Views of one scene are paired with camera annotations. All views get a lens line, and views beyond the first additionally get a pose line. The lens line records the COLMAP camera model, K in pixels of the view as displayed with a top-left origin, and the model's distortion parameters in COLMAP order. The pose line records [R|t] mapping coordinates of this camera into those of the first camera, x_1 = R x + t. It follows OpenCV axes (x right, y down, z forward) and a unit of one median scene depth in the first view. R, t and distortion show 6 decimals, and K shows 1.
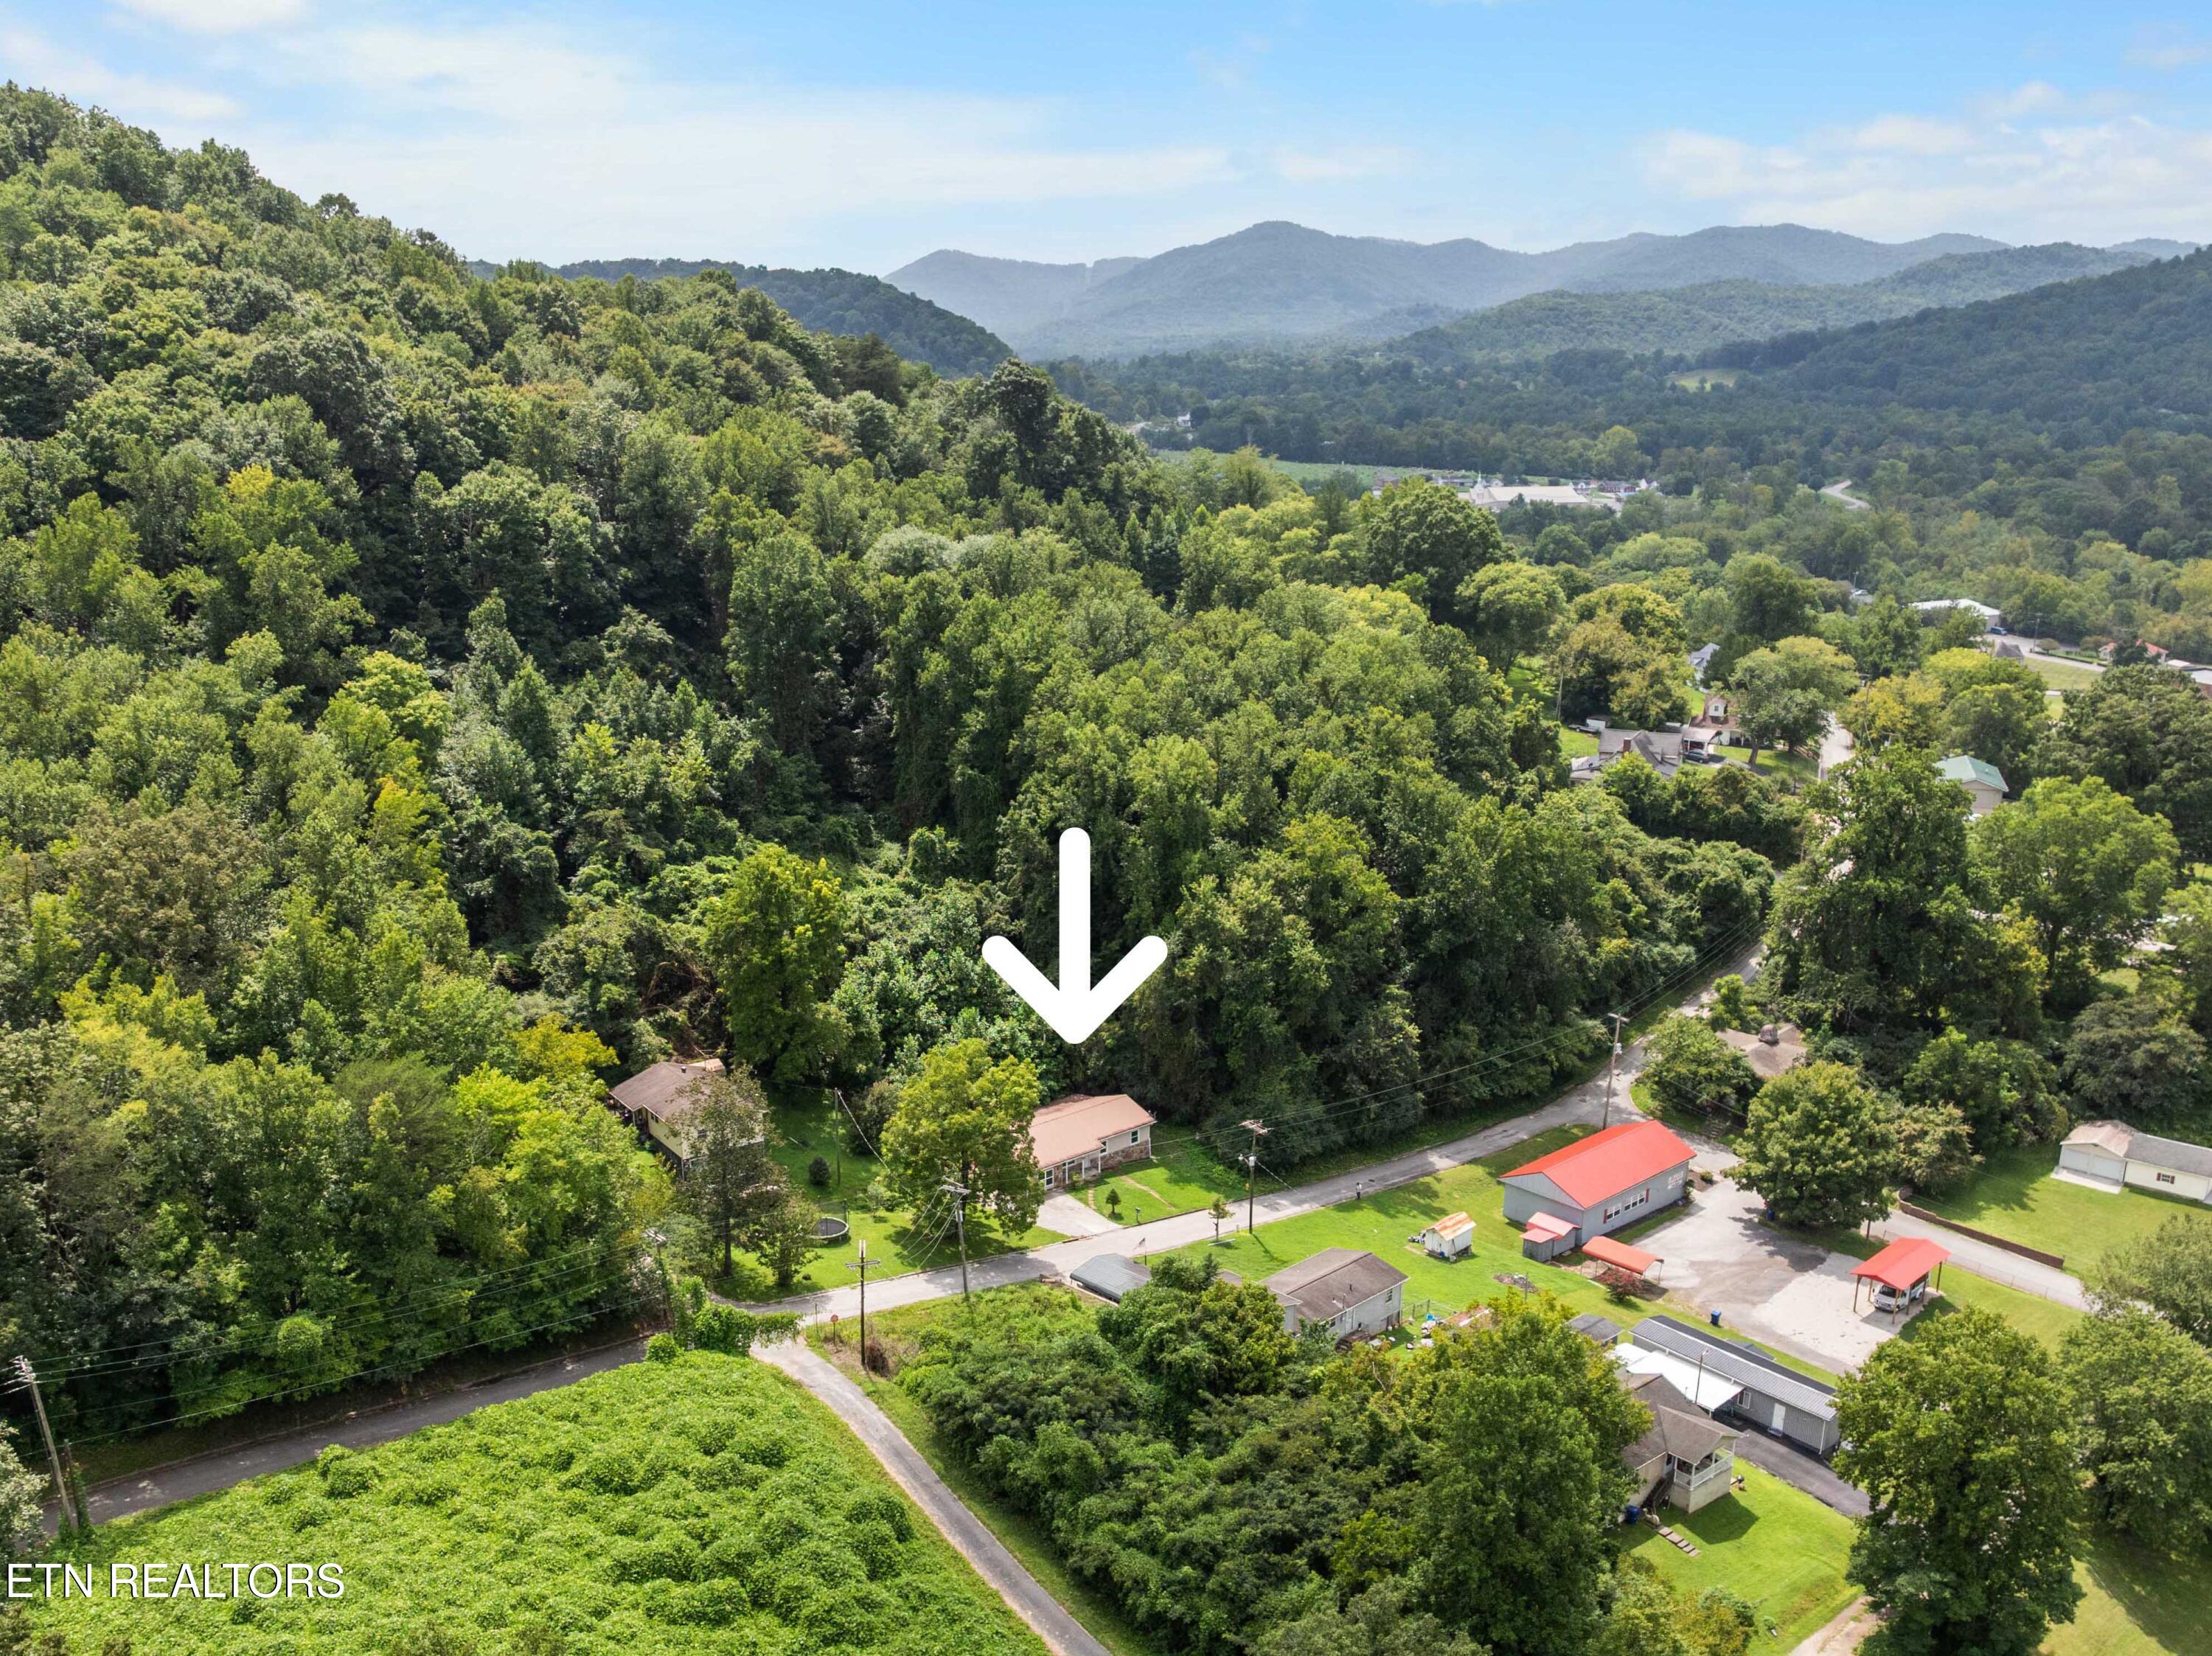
lens RADIAL K [[2059.8, 0, 1111.0], [0, 2059.8, 838.1], [0, 0, 1]] dist [-0.046958, 0.000000]
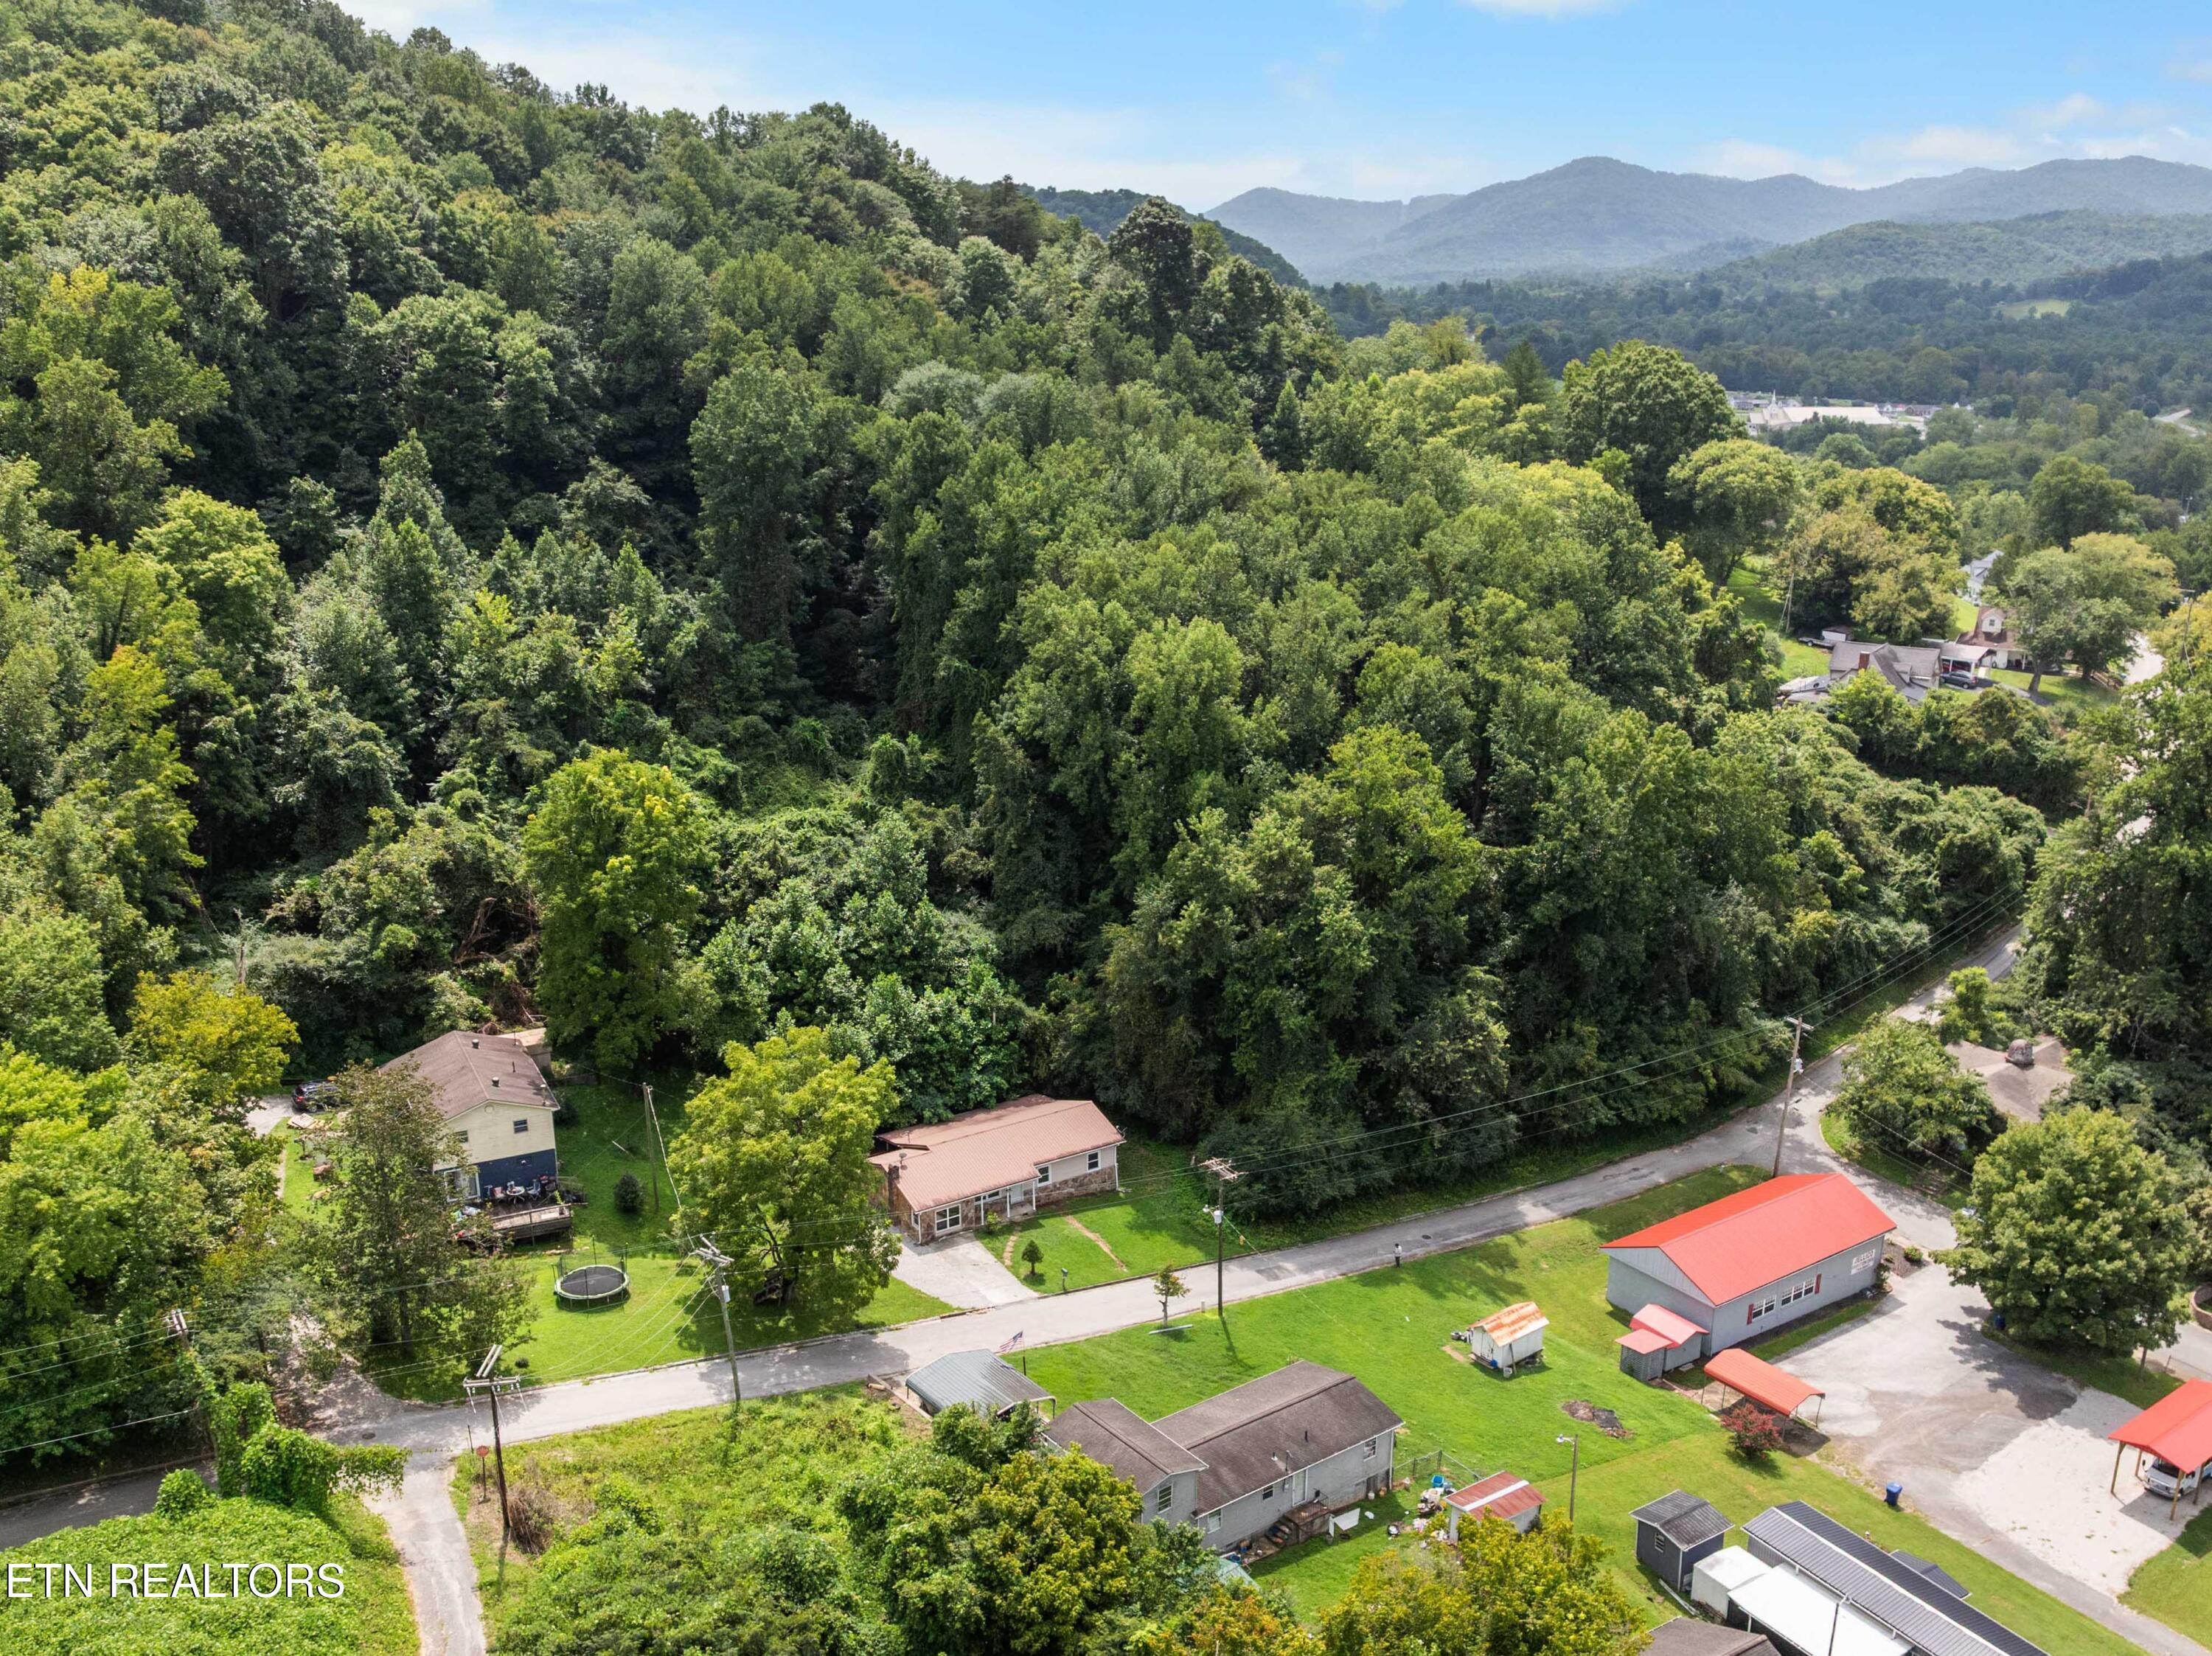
lens RADIAL K [[2059.8, 0, 1107.1], [0, 2059.8, 819.3], [0, 0, 1]] dist [-0.046958, 0.000000]
pose [[0.990142, 0.033592, -0.135980, 0.098923], [-0.030089, 0.999162, 0.027735, 0.003065], [0.136798, -0.023370, 0.990323, 0.248842]]
